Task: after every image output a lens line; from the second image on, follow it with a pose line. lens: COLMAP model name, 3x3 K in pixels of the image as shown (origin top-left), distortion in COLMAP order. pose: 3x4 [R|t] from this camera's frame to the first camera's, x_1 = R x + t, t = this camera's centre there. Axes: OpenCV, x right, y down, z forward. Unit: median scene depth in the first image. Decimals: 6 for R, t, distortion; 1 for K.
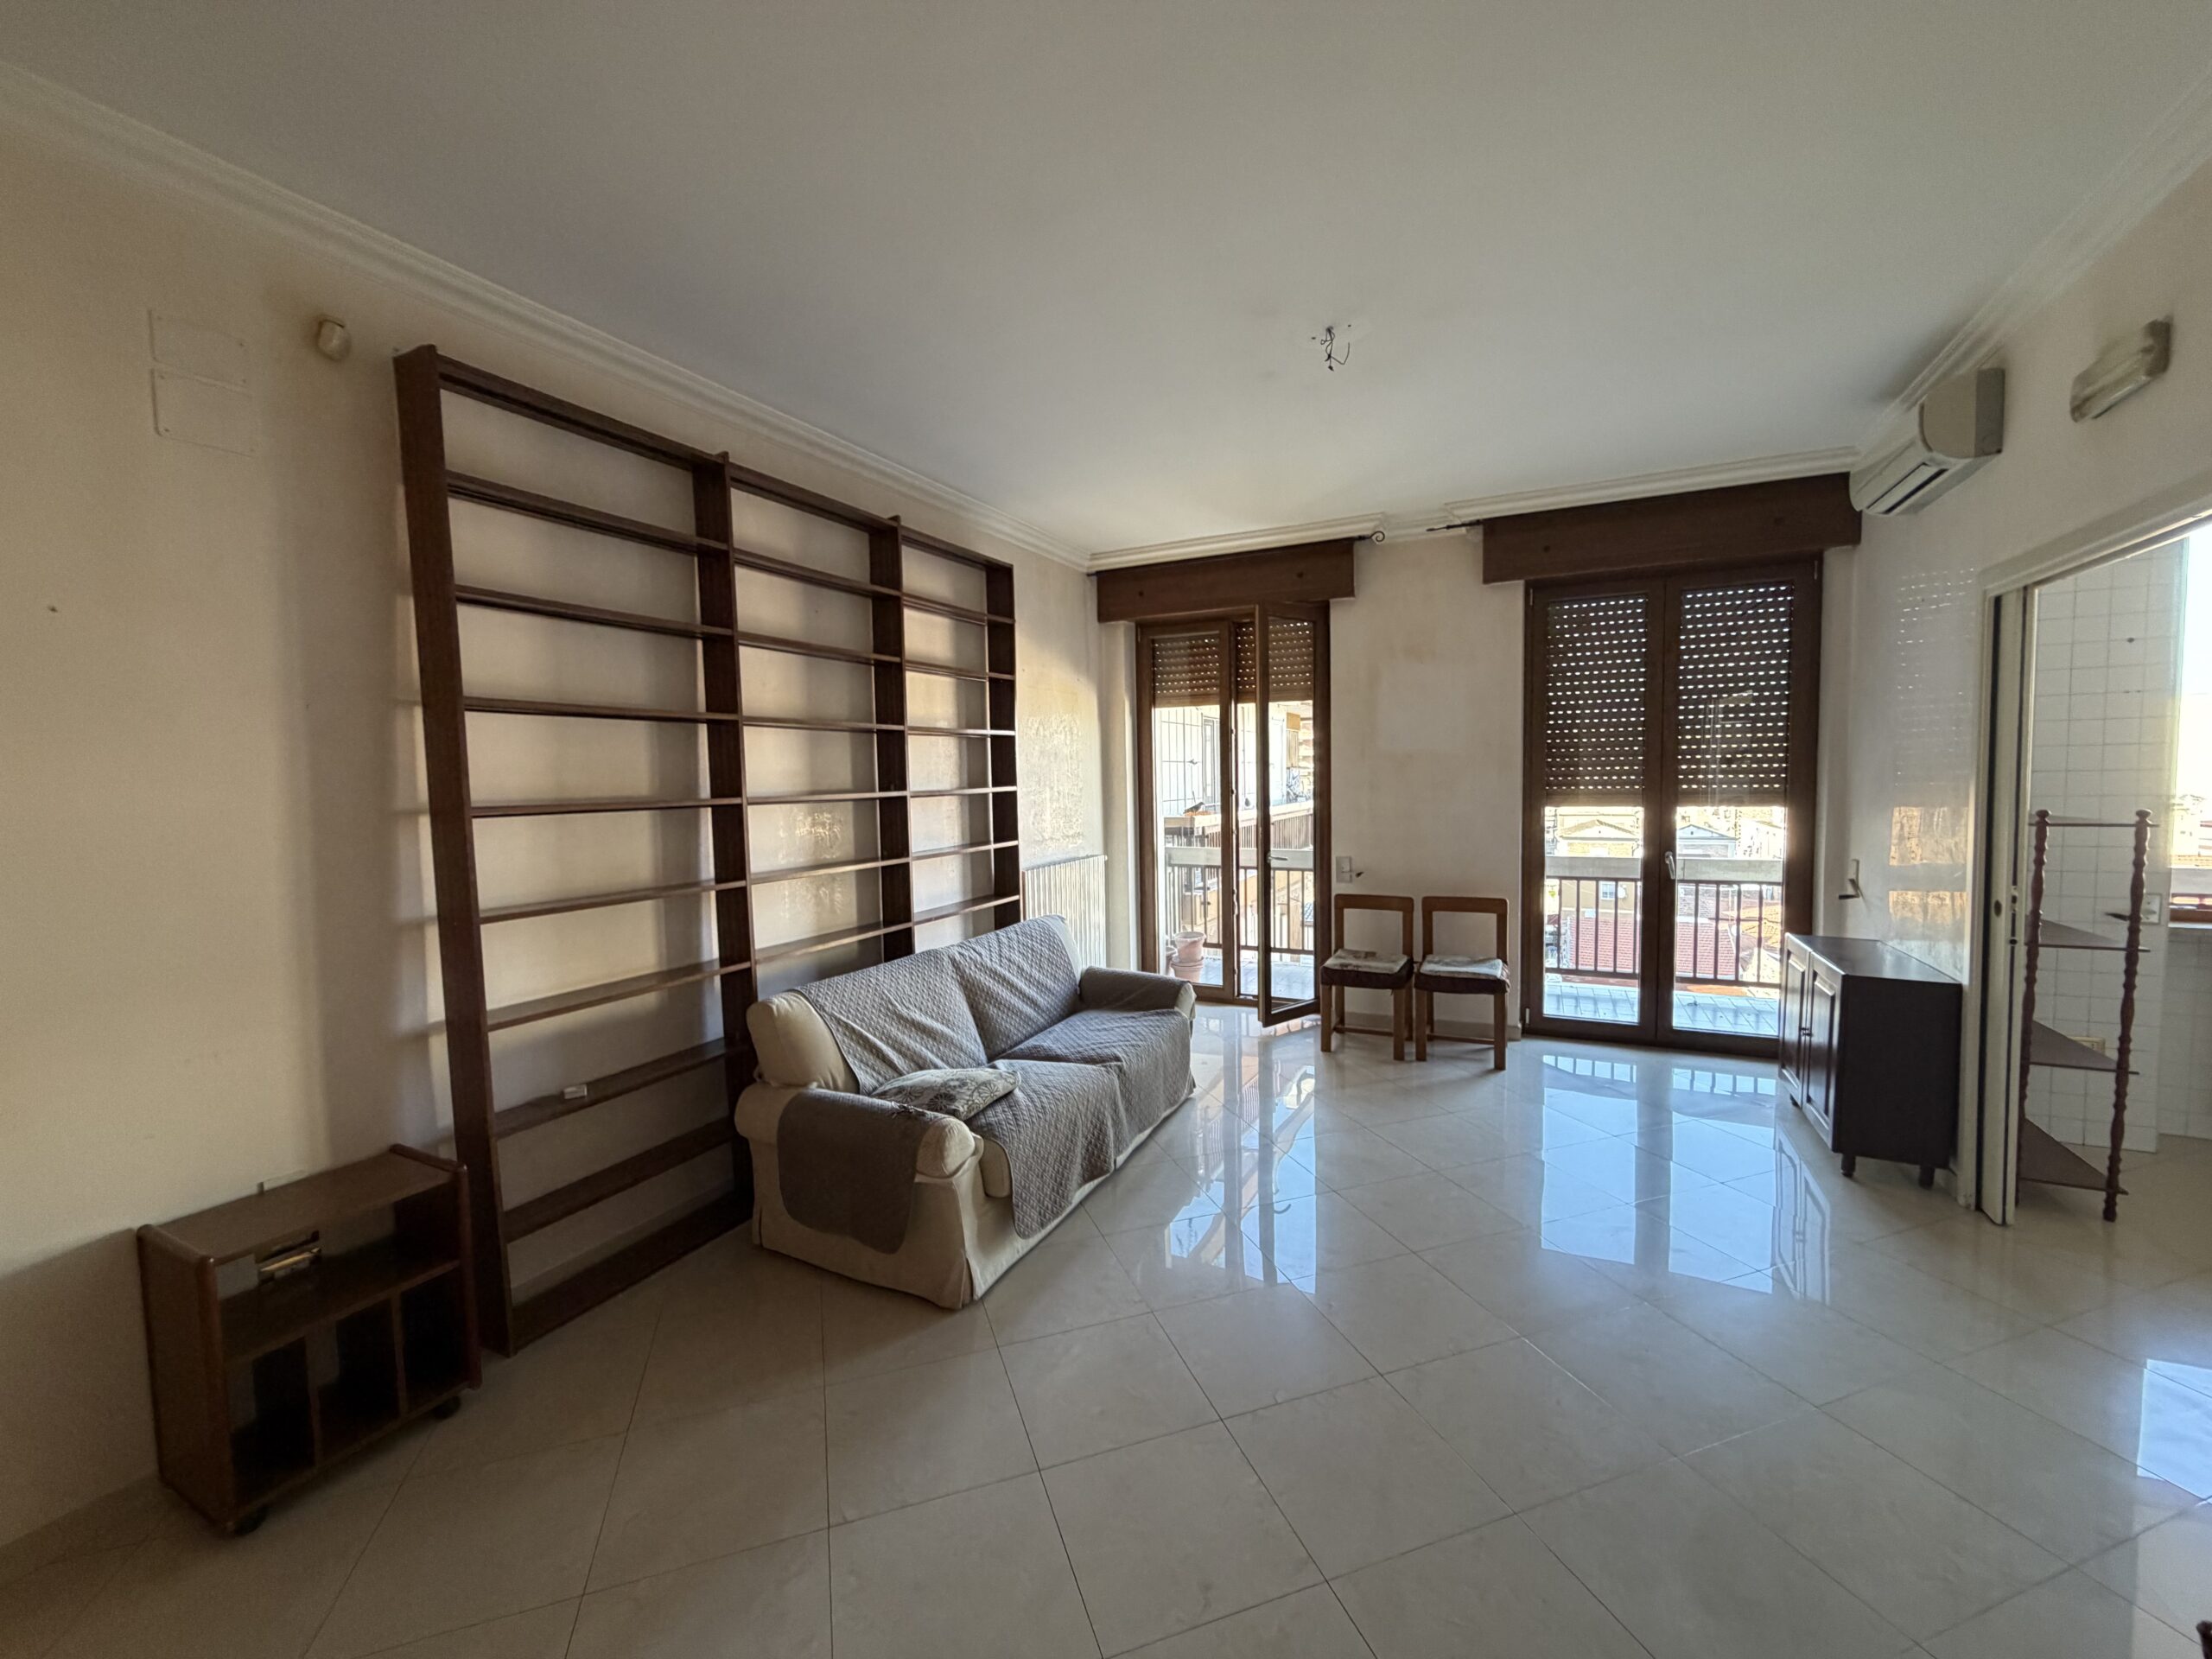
lens RADIAL K [[883.5, 0, 1096.9], [0, 883.5, 828.8], [0, 0, 1]] dist [-0.001006, 0.000100]
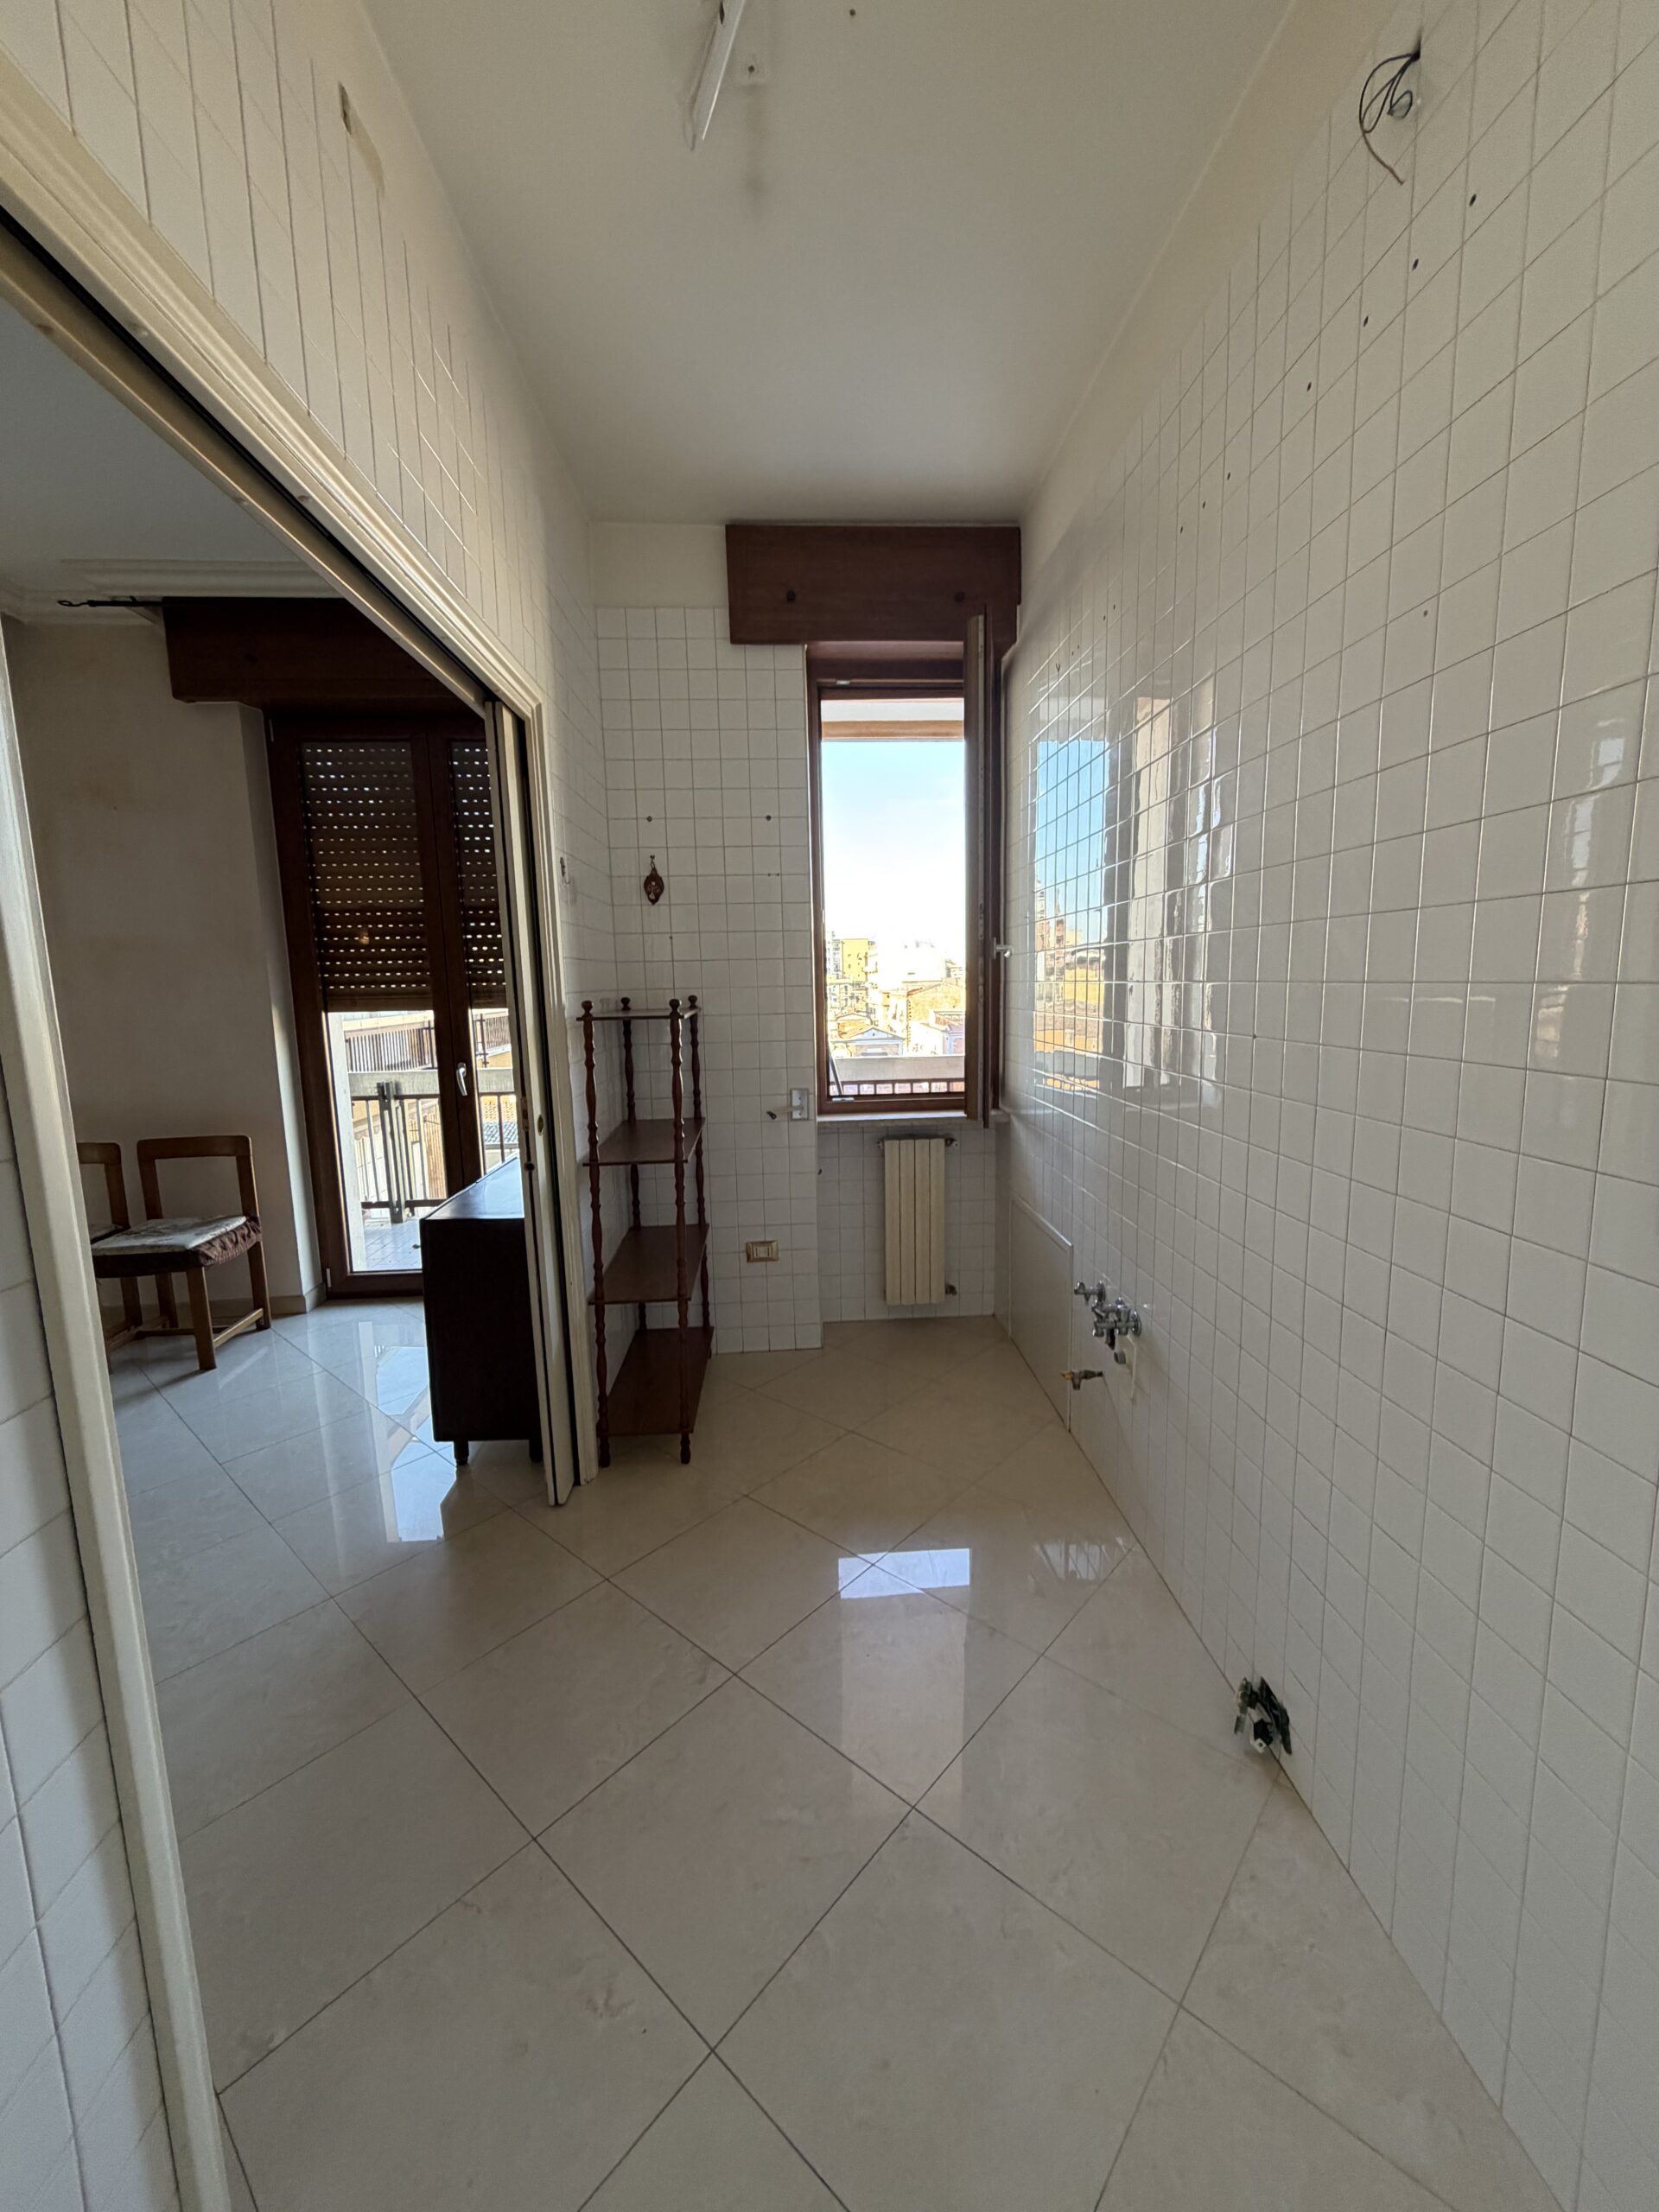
lens RADIAL K [[883.5, 0, 830.2], [0, 883.5, 1100.9], [0, 0, 1]] dist [-0.001006, 0.000100]
pose [[0.865267, -0.068088, 0.496665, 0.540551], [0.035038, 0.996525, 0.075573, 0.010930], [-0.500085, -0.047989, 0.864646, 0.109626]]
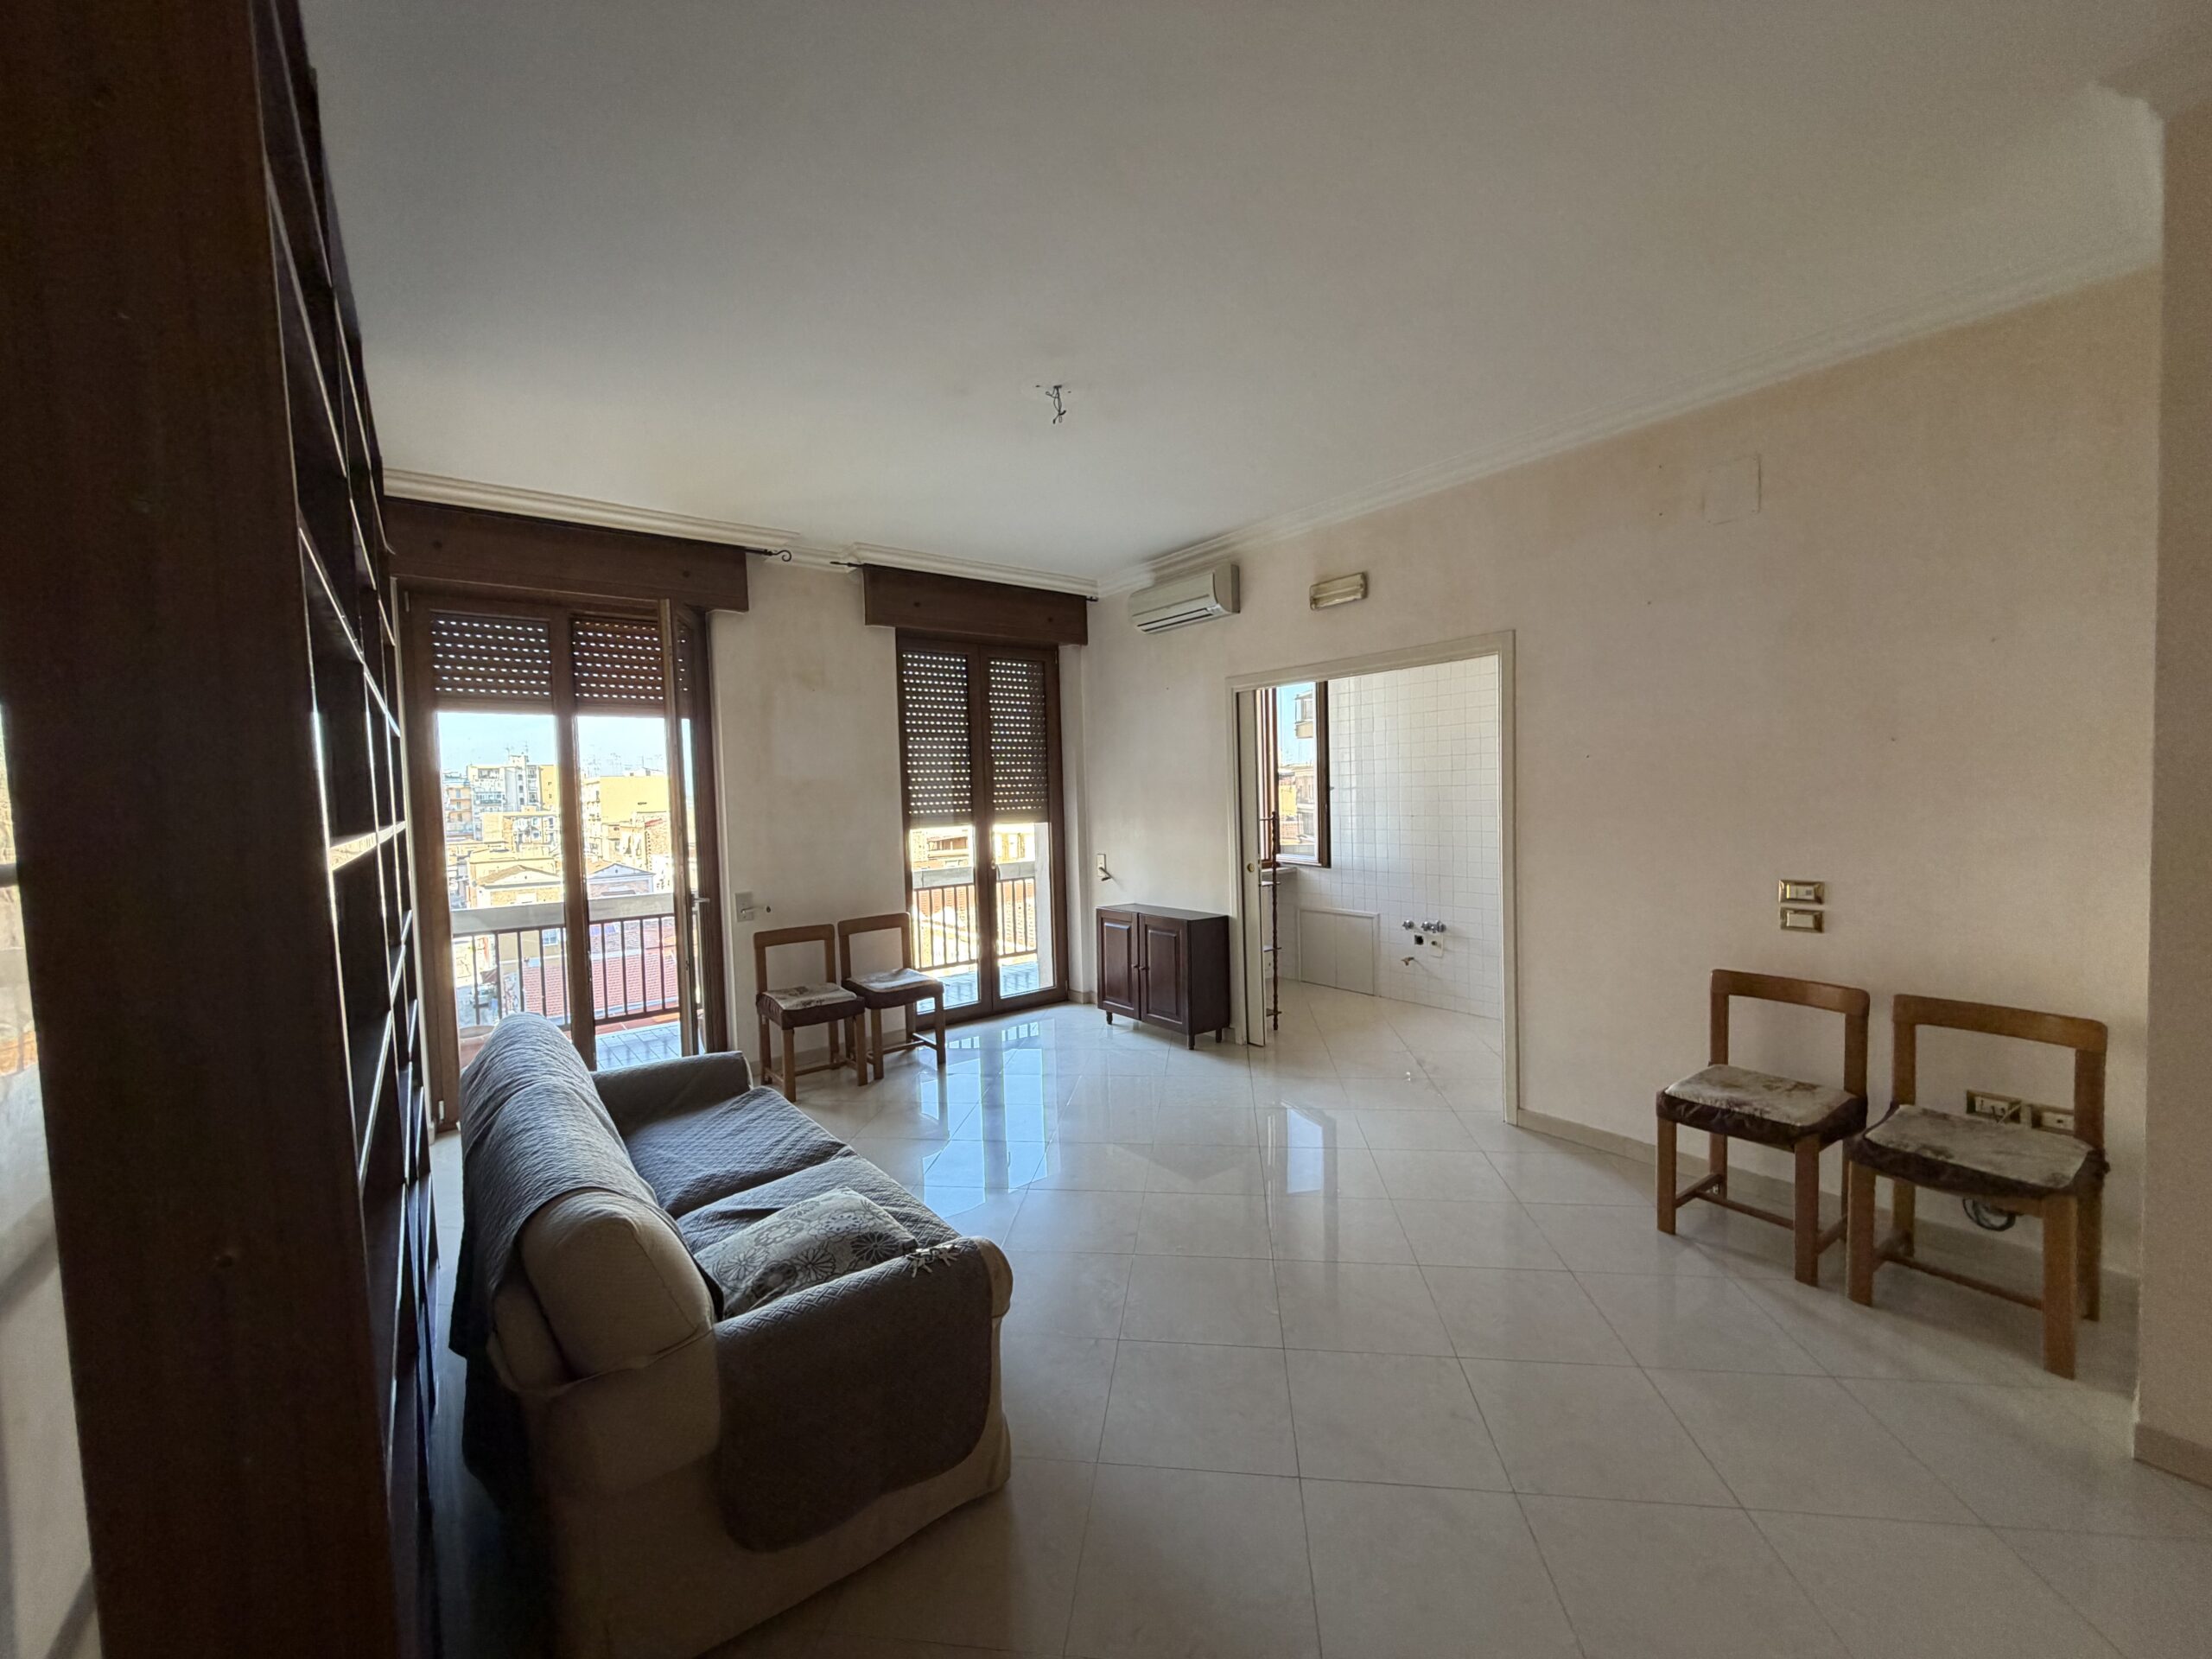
lens RADIAL K [[883.5, 0, 1095.9], [0, 883.5, 826.2], [0, 0, 1]] dist [-0.001006, 0.000100]
pose [[0.436057, -0.028070, 0.899481, -0.437438], [0.076174, 0.997078, -0.005812, -0.003918], [-0.896690, 0.071051, 0.436920, 0.310223]]
